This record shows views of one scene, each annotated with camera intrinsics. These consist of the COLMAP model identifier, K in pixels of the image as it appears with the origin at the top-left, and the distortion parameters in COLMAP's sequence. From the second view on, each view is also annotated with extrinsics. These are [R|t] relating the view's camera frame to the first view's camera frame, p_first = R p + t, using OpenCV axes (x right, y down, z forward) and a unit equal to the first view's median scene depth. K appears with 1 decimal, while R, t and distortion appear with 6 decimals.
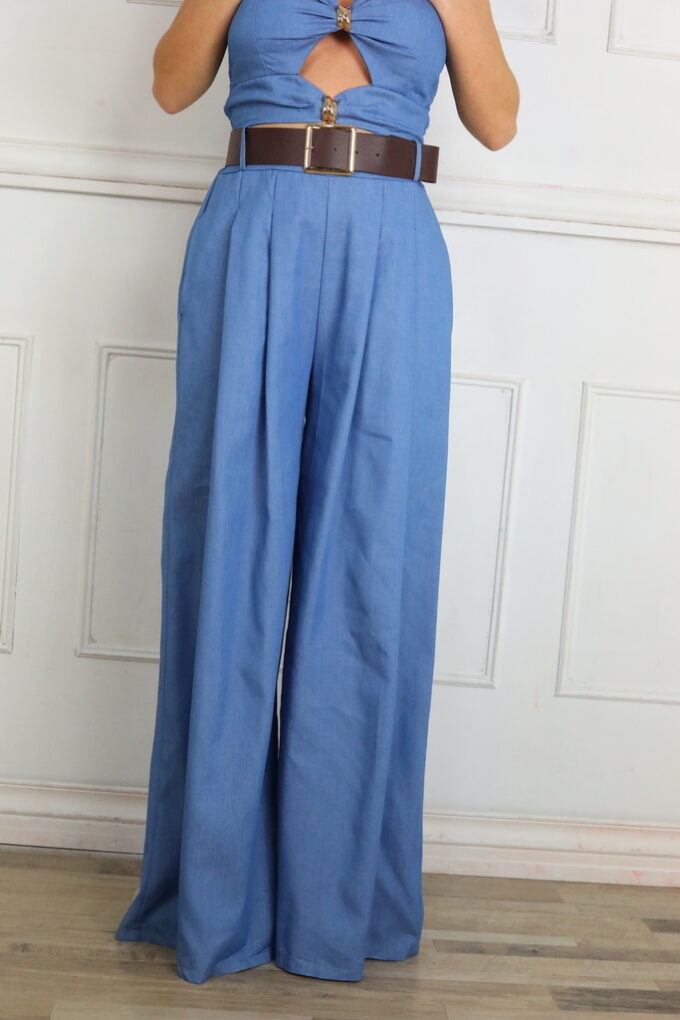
lens RADIAL K [[1502.8, 0, 340.0], [0, 1502.8, 510.0], [0, 0, 1]] dist [-0.091876, -0.092114]
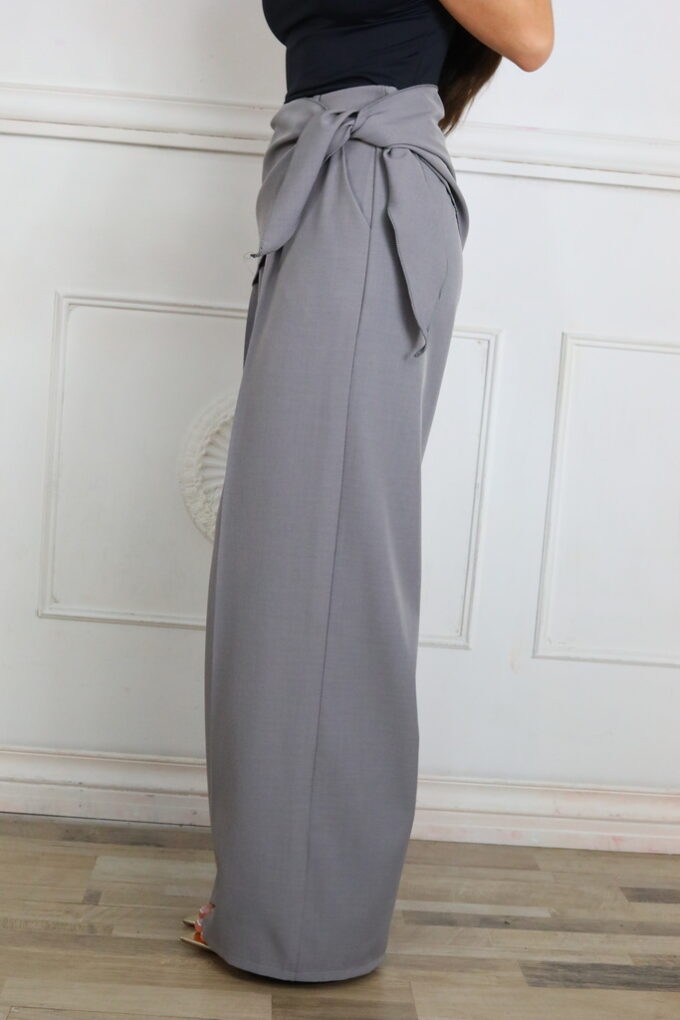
lens RADIAL K [[1502.8, 0, 340.0], [0, 1502.8, 510.0], [0, 0, 1]] dist [-0.091876, -0.092114]
pose [[0.999999, -0.000345, -0.001073, 0.020938], [0.000386, 0.999265, 0.038323, -0.008809], [0.001059, -0.038324, 0.999265, 0.034829]]
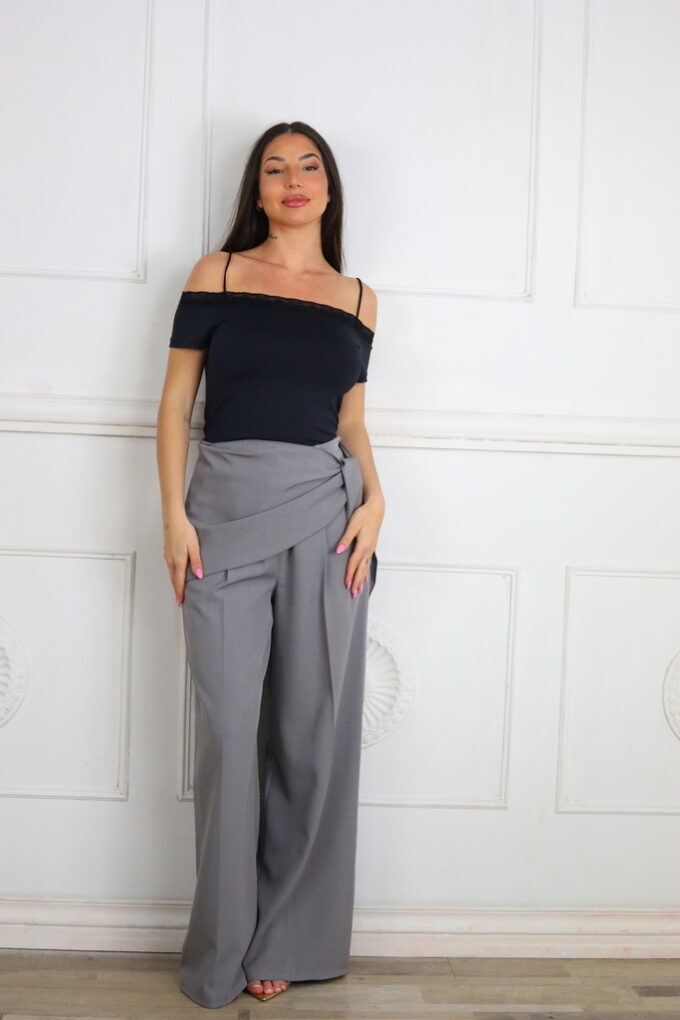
lens RADIAL K [[1512.1, 0, 340.0], [0, 1512.1, 510.0], [0, 0, 1]] dist [-0.099058, -0.034555]
pose [[0.998897, -0.043305, 0.018159, -0.053202], [0.043881, 0.998505, -0.032603, -0.103162], [-0.016720, 0.033364, 0.999303, -0.292026]]
